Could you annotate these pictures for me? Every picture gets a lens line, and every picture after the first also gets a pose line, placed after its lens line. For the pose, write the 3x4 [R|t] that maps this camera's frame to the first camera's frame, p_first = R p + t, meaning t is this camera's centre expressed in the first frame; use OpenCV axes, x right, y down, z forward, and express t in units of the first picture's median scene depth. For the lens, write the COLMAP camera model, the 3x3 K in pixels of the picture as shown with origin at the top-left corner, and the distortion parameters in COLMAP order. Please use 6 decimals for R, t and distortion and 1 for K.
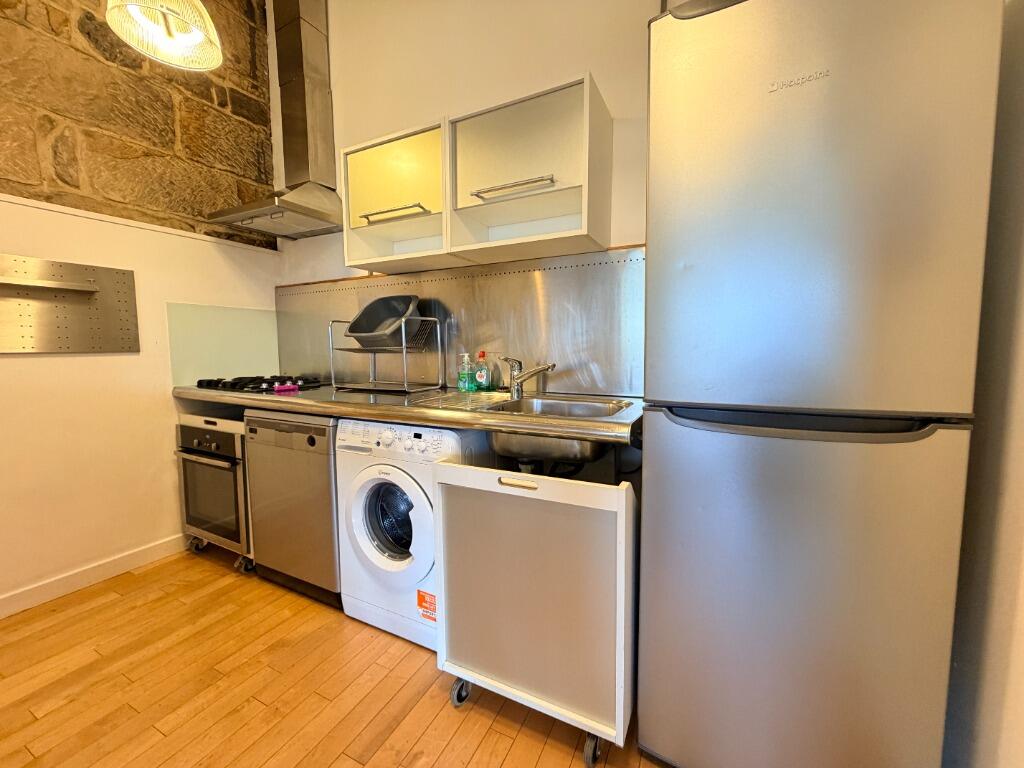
lens RADIAL K [[411.0, 0, 510.8], [0, 411.0, 381.2], [0, 0, 1]] dist [0.000219, 0.000473]
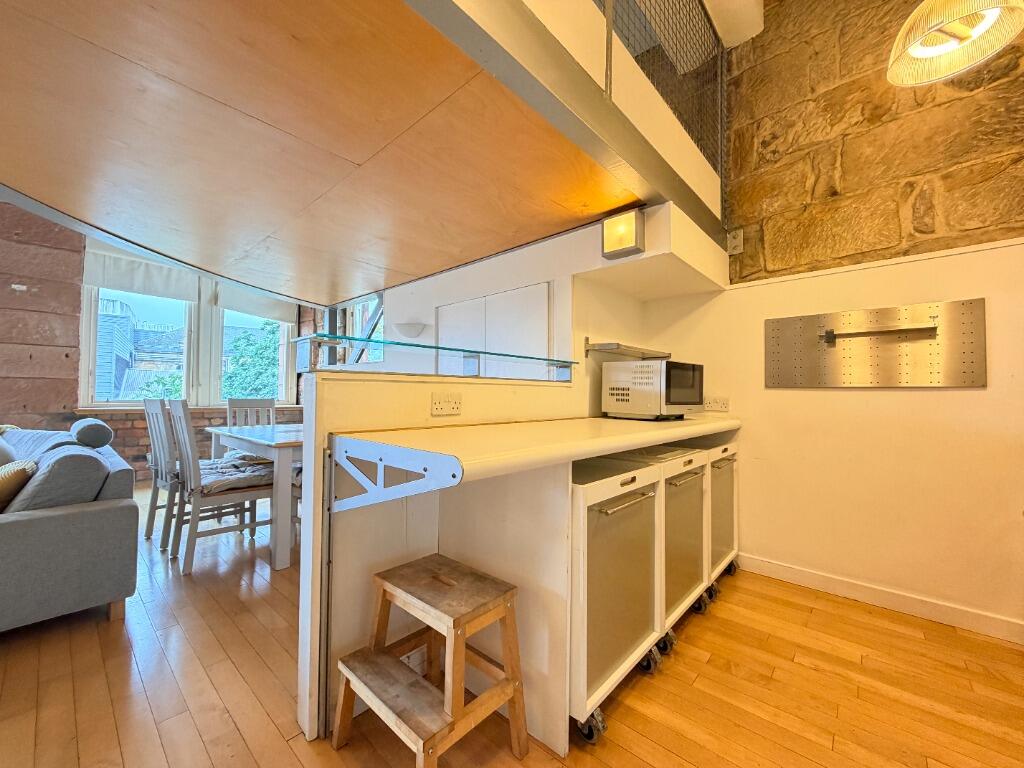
lens RADIAL K [[411.0, 0, 510.8], [0, 411.0, 381.2], [0, 0, 1]] dist [0.000219, 0.000473]
pose [[-0.261431, -0.032274, -0.964682, 0.247837], [-0.089815, 0.995918, -0.008979, 0.019325], [0.961034, 0.084295, -0.263263, 0.272471]]
